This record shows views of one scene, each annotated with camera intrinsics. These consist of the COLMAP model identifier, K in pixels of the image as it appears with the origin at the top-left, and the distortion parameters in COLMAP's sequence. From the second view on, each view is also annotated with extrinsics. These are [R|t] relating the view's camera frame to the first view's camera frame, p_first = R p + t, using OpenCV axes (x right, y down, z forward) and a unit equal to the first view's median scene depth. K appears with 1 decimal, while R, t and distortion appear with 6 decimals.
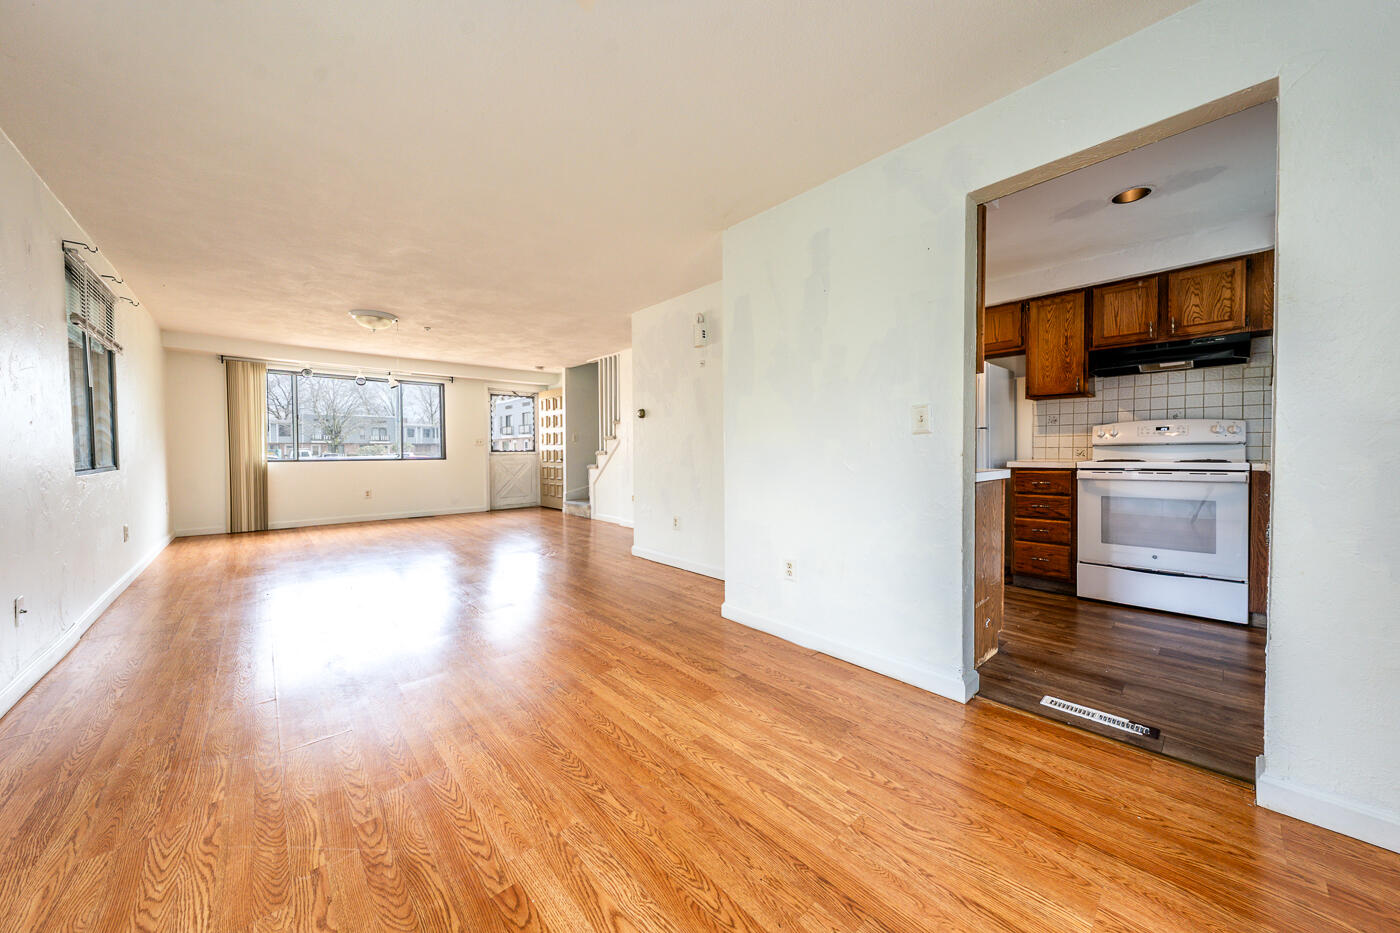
lens RADIAL K [[483.7, 0, 701.4], [0, 483.7, 459.7], [0, 0, 1]] dist [-0.002689, -0.000216]
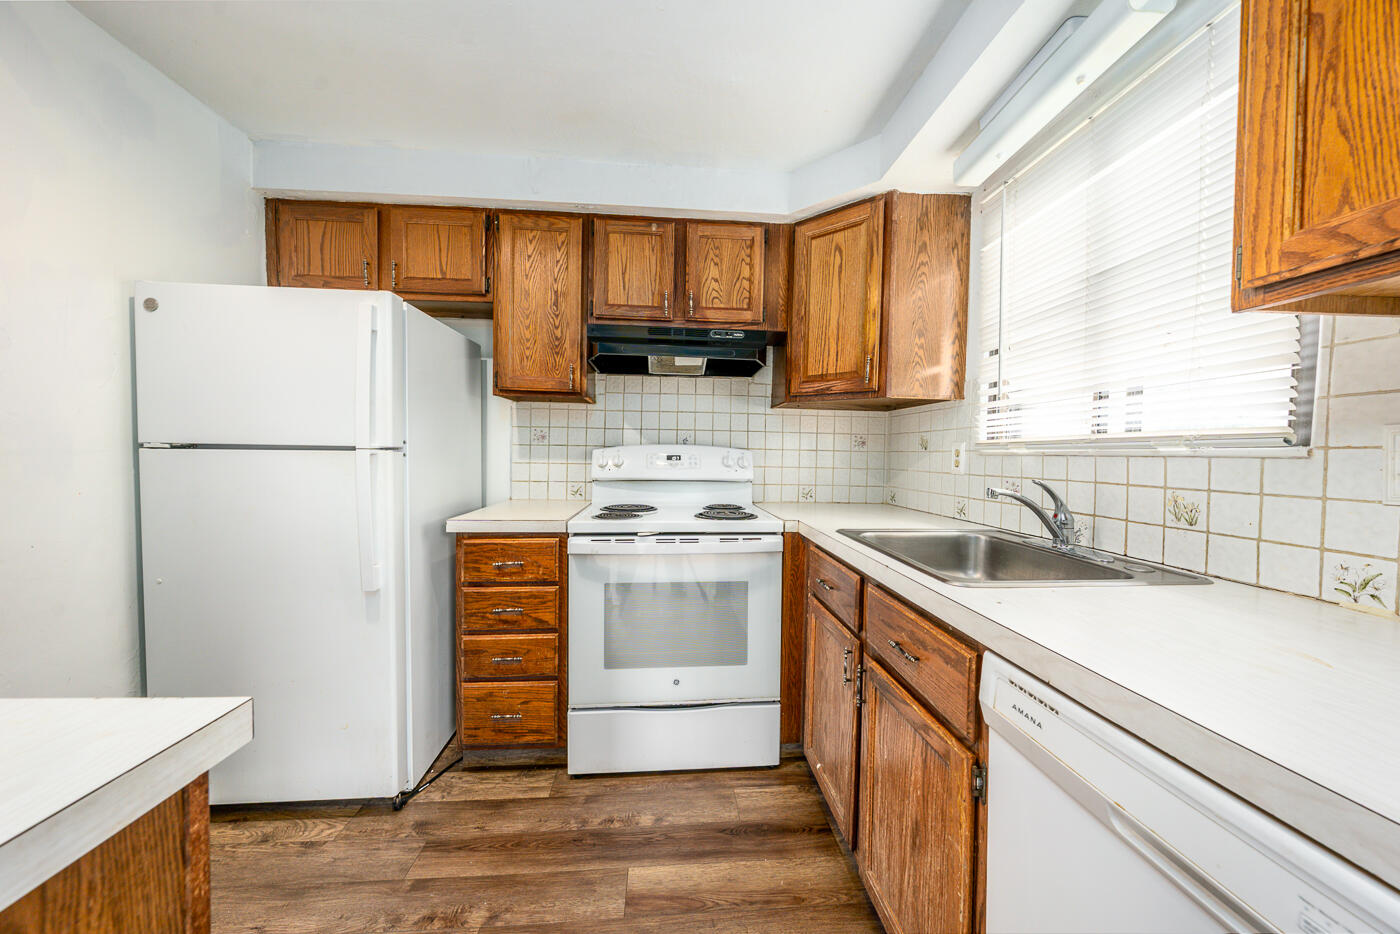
lens RADIAL K [[483.7, 0, 702.5], [0, 483.7, 464.3], [0, 0, 1]] dist [-0.002689, -0.000216]
pose [[0.619598, 0.000804, 0.784919, 0.439195], [-0.004410, 0.999987, 0.002457, -0.056863], [-0.784907, -0.004984, 0.619594, 0.539314]]
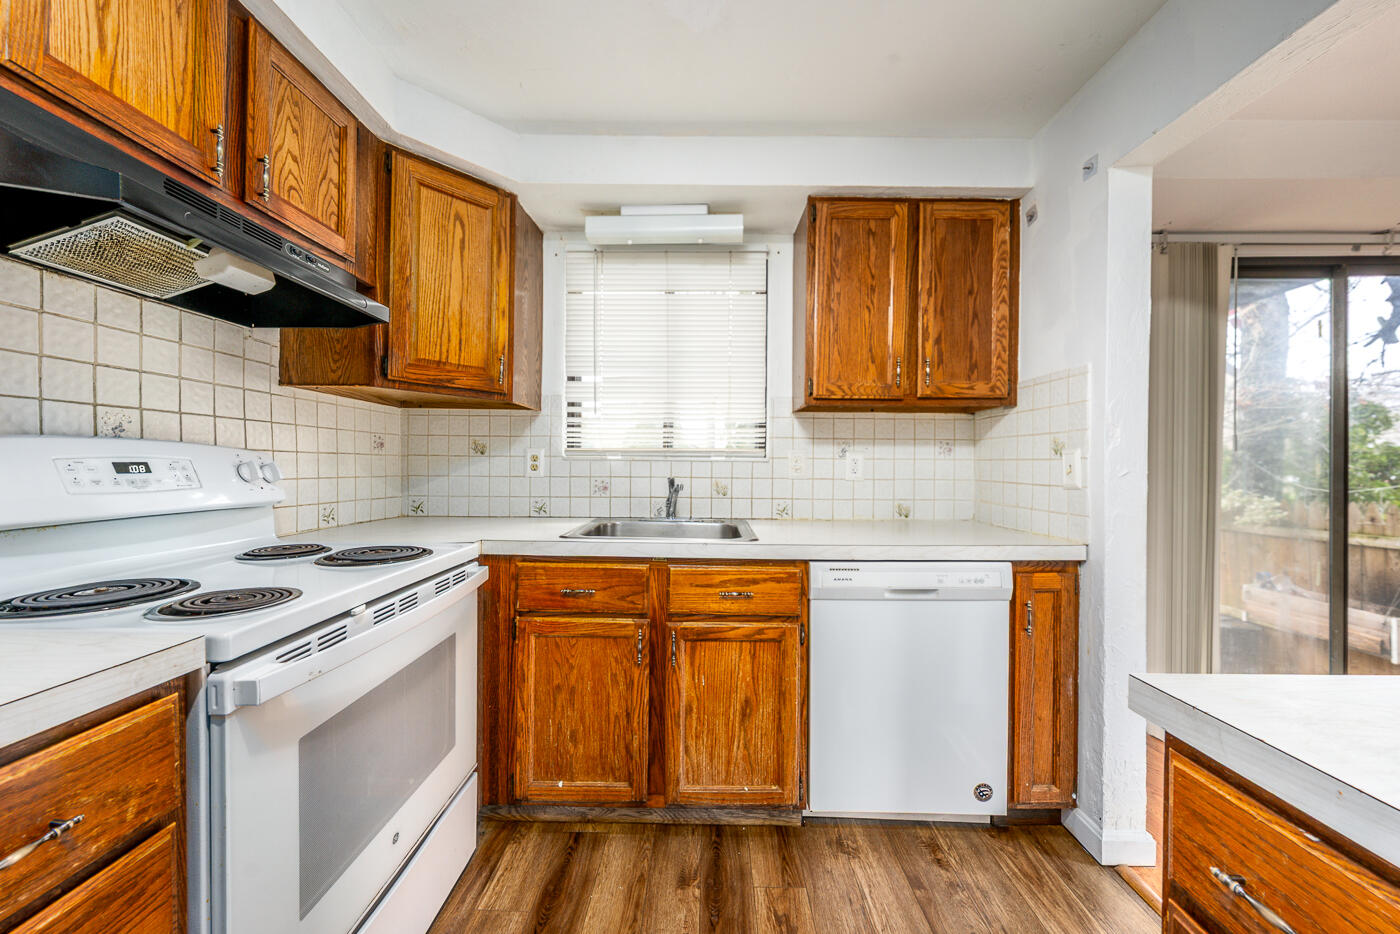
lens RADIAL K [[483.7, 0, 723.7], [0, 483.7, 467.6], [0, 0, 1]] dist [-0.002689, -0.000216]
pose [[-0.740386, -0.001480, 0.672181, 0.461147], [0.011955, 0.999810, 0.015370, -0.064440], [-0.672076, 0.019415, -0.740228, 0.965438]]
